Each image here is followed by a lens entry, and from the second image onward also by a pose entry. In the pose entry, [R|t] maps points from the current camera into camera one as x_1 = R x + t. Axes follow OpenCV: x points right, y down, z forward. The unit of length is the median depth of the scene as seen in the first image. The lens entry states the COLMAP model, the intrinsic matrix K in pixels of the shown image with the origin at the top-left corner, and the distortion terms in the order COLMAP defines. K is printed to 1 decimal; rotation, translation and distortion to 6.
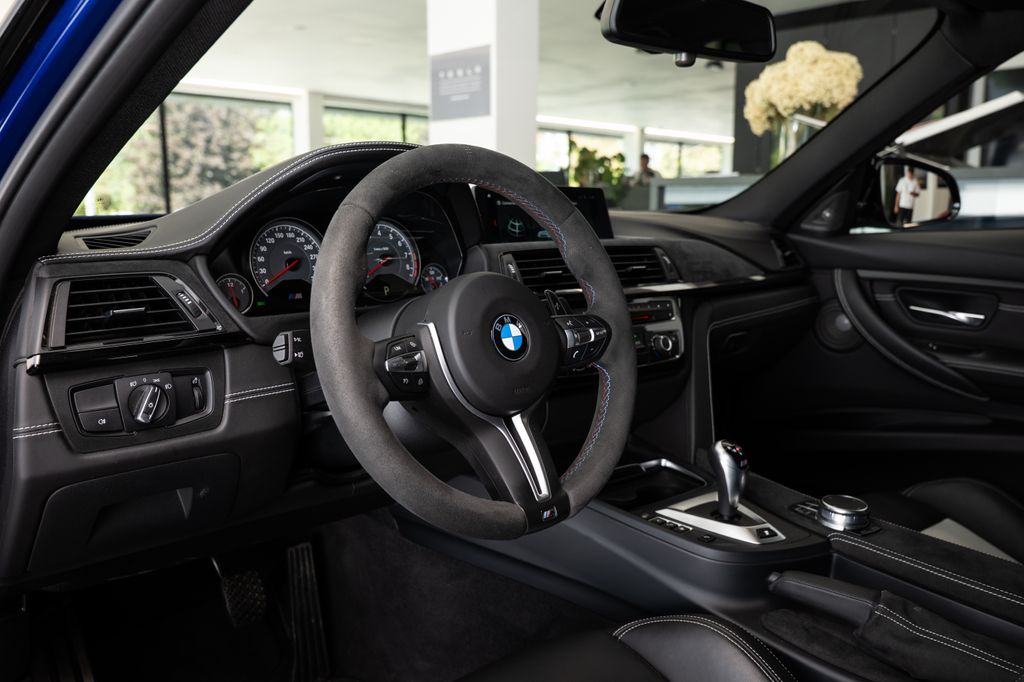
lens RADIAL K [[810.4, 0, 509.6], [0, 810.4, 336.6], [0, 0, 1]] dist [-0.007392, 0.002869]
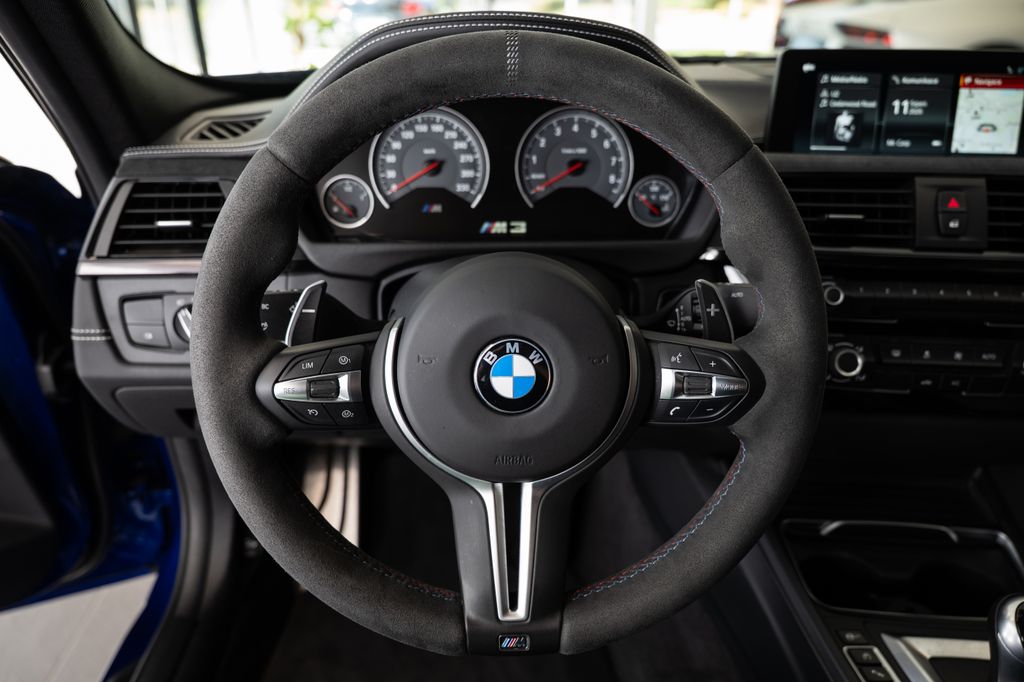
lens RADIAL K [[749.4, 0, 513.3], [0, 749.4, 347.9], [0, 0, 1]] dist [0.003206, 0.002120]
pose [[0.747406, 0.291701, -0.596904, 0.278918], [-0.107830, 0.939804, 0.324255, -0.169558], [0.655558, -0.177986, 0.733870, 0.483425]]
